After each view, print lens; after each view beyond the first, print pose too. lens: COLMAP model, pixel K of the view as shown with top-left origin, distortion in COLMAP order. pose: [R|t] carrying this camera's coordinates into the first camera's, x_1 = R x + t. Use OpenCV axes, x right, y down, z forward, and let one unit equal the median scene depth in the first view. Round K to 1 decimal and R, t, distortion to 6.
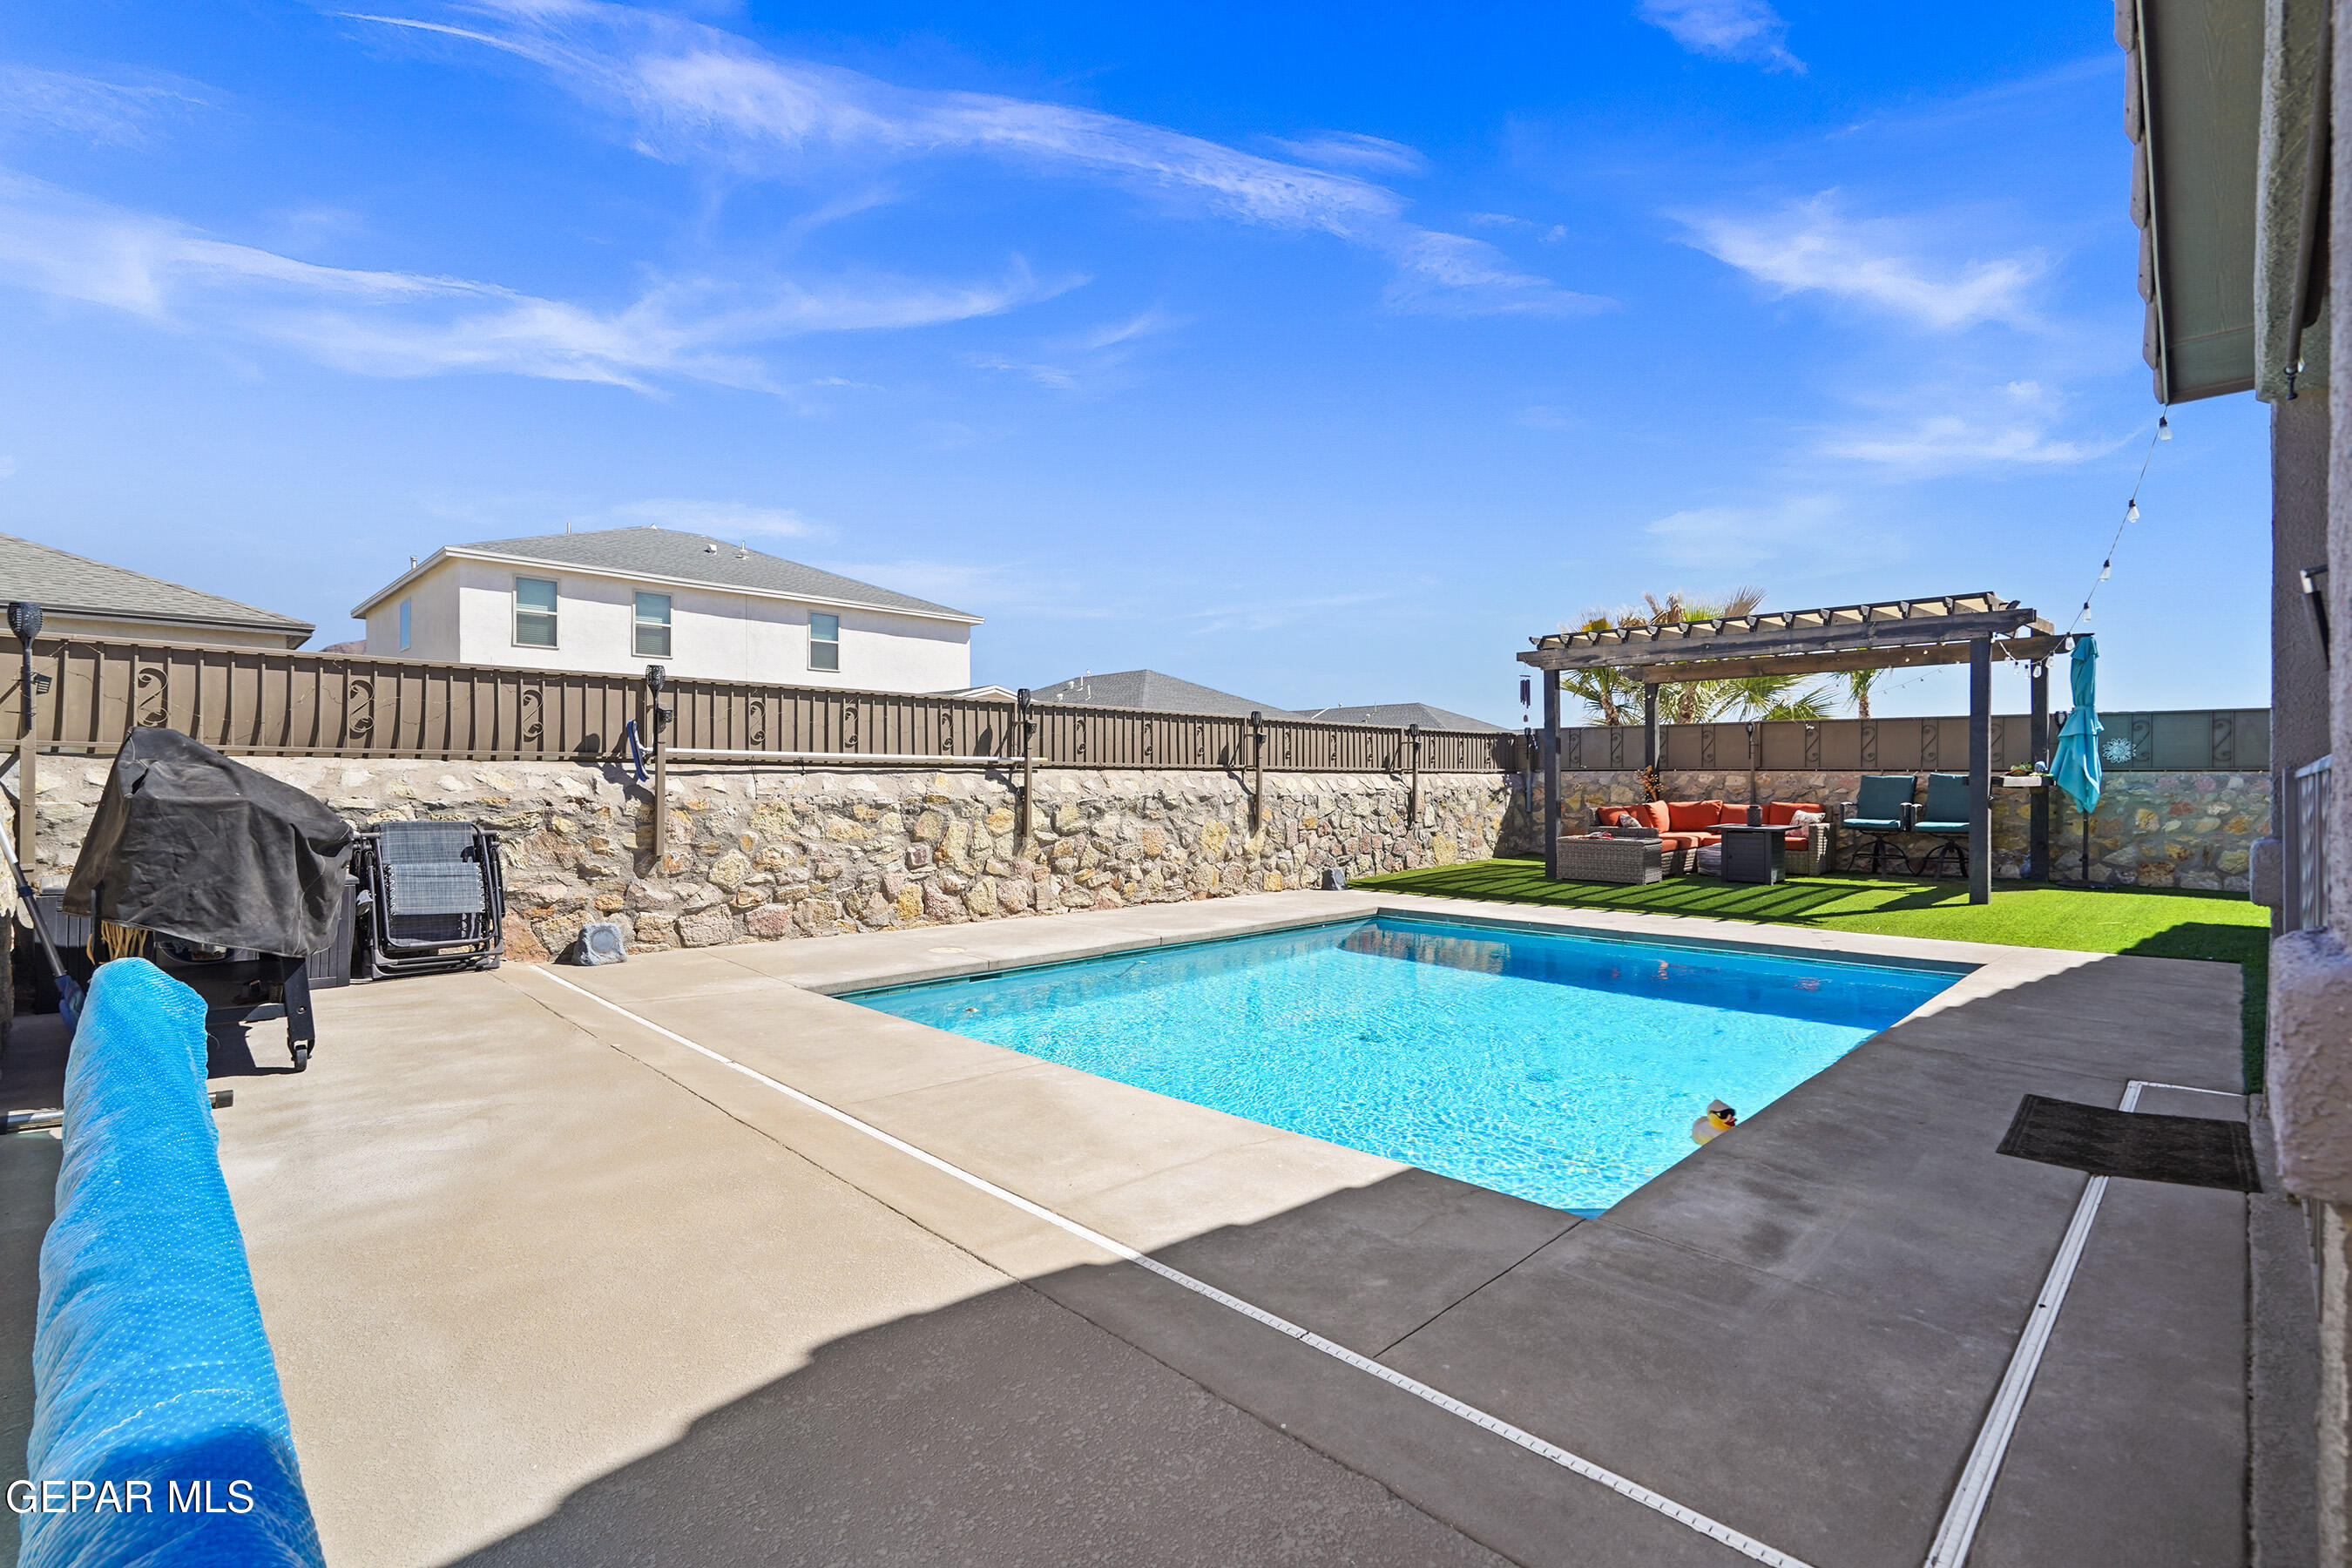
lens RADIAL K [[1058.0, 0, 1166.6], [0, 1058.0, 780.4], [0, 0, 1]] dist [0.000219, 0.000091]
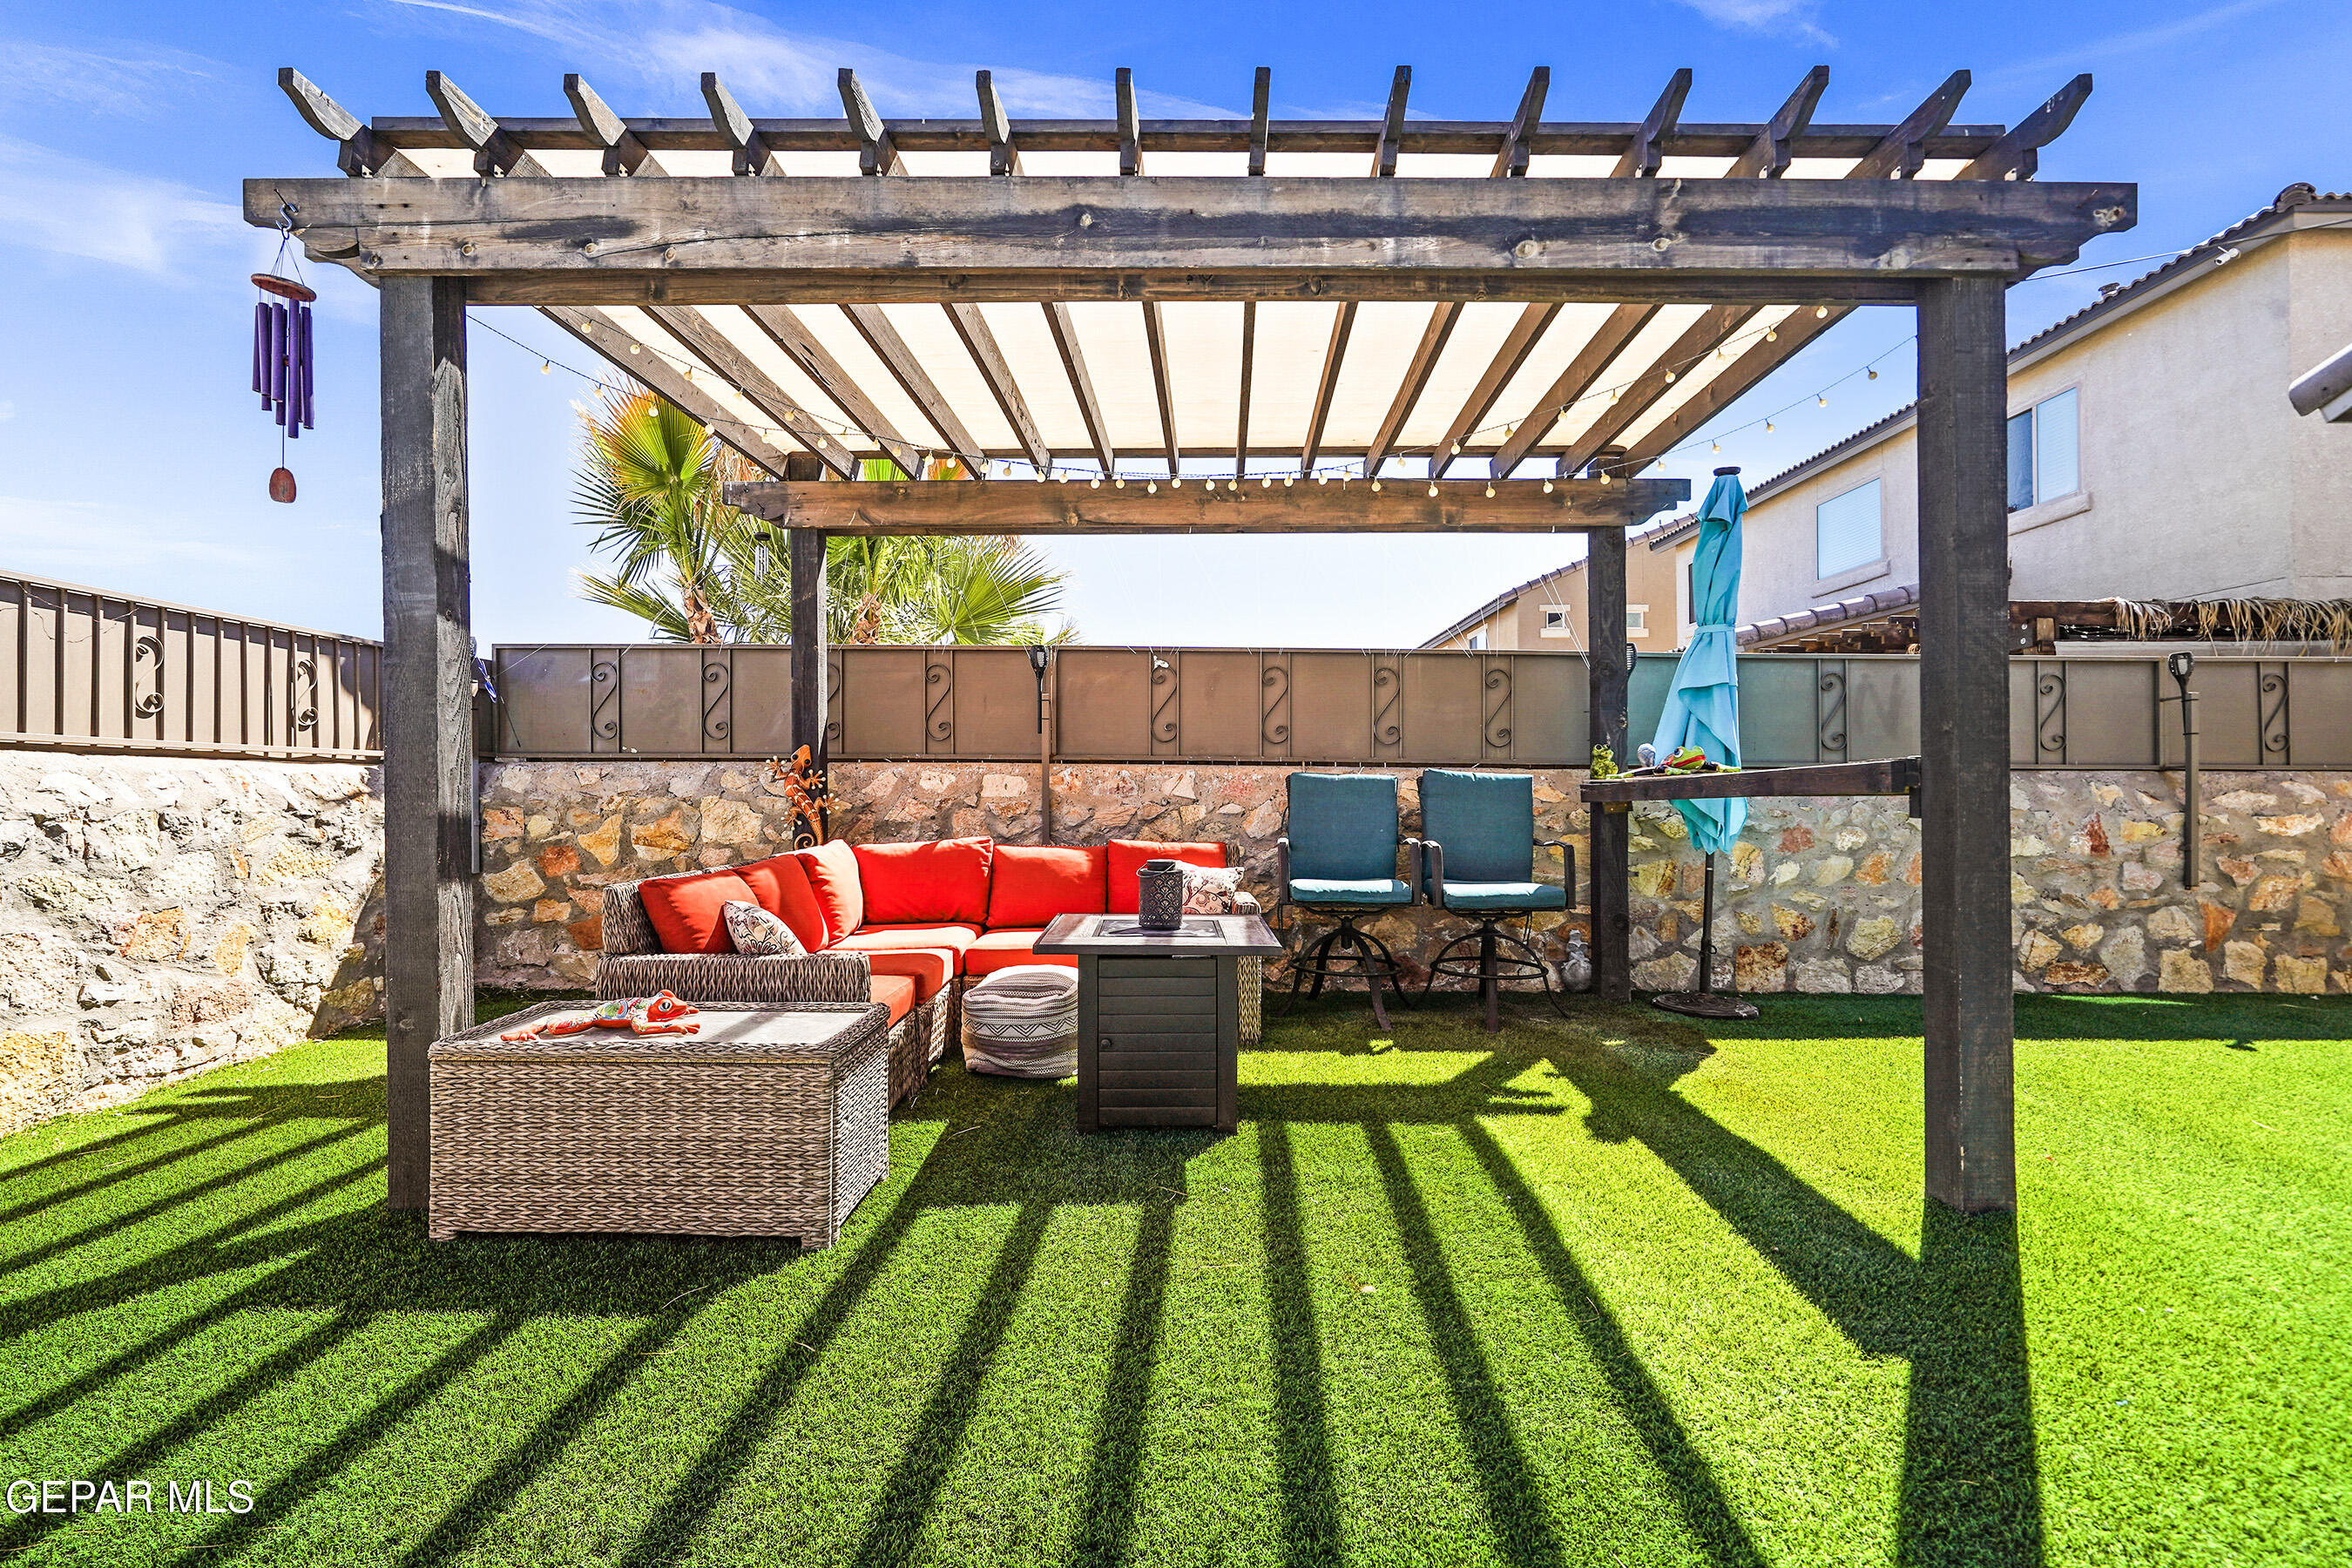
lens RADIAL K [[1077.3, 0, 1169.1], [0, 1077.3, 792.6], [0, 0, 1]] dist [-0.001198, 0.000174]
pose [[0.699381, 0.002976, 0.714743, 0.295538], [-0.000132, 0.999992, -0.004034, 0.004497], [-0.714749, 0.002727, 0.699375, 0.690767]]
